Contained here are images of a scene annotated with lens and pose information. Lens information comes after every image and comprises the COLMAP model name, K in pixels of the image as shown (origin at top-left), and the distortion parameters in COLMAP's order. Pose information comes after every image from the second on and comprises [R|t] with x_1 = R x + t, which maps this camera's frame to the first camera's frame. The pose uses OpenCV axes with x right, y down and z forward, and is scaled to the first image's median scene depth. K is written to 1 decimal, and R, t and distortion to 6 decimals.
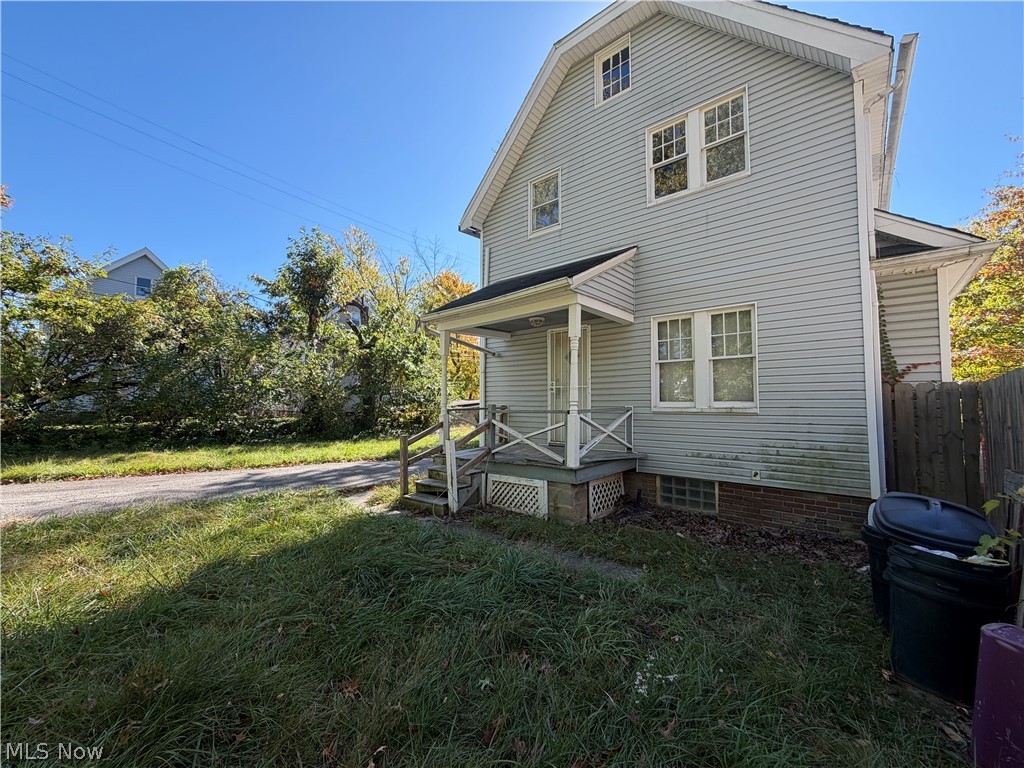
lens RADIAL K [[408.9, 0, 509.4], [0, 408.9, 383.0], [0, 0, 1]] dist [0.000479, 0.000623]
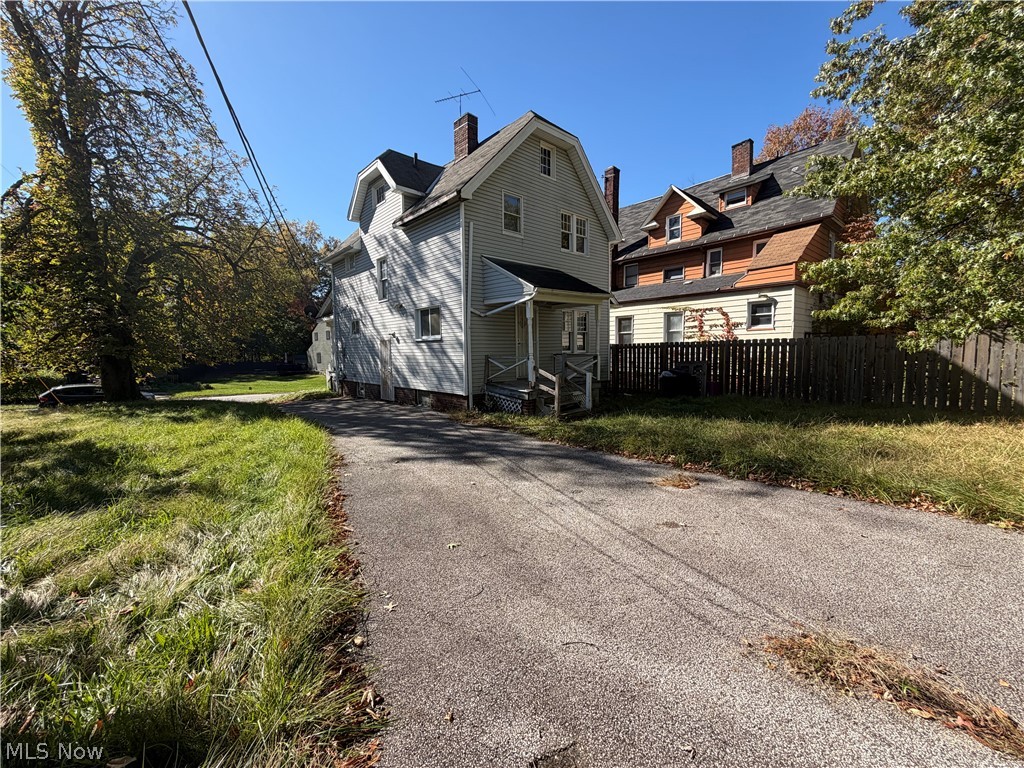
lens RADIAL K [[408.9, 0, 509.4], [0, 408.9, 383.0], [0, 0, 1]] dist [0.000479, 0.000623]
pose [[0.126467, -0.079726, 0.988762, -1.568871], [-0.028864, 0.996047, 0.084005, 0.038602], [-0.991551, -0.039163, 0.123665, 0.912986]]
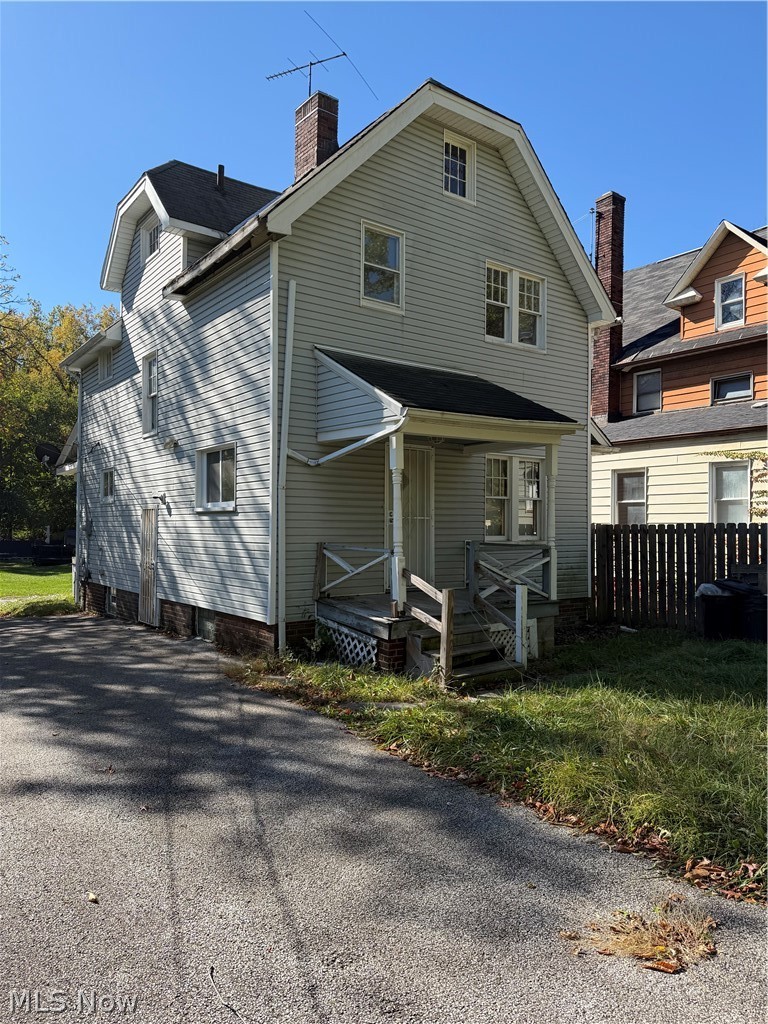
lens RADIAL K [[709.7, 0, 381.6], [0, 709.7, 514.2], [0, 0, 1]] dist [0.122890, -0.190676]
pose [[0.221324, 0.020841, 0.974978, -1.313757], [-0.048239, 0.998782, -0.010400, 0.020584], [-0.974007, -0.044730, 0.222060, 0.781736]]
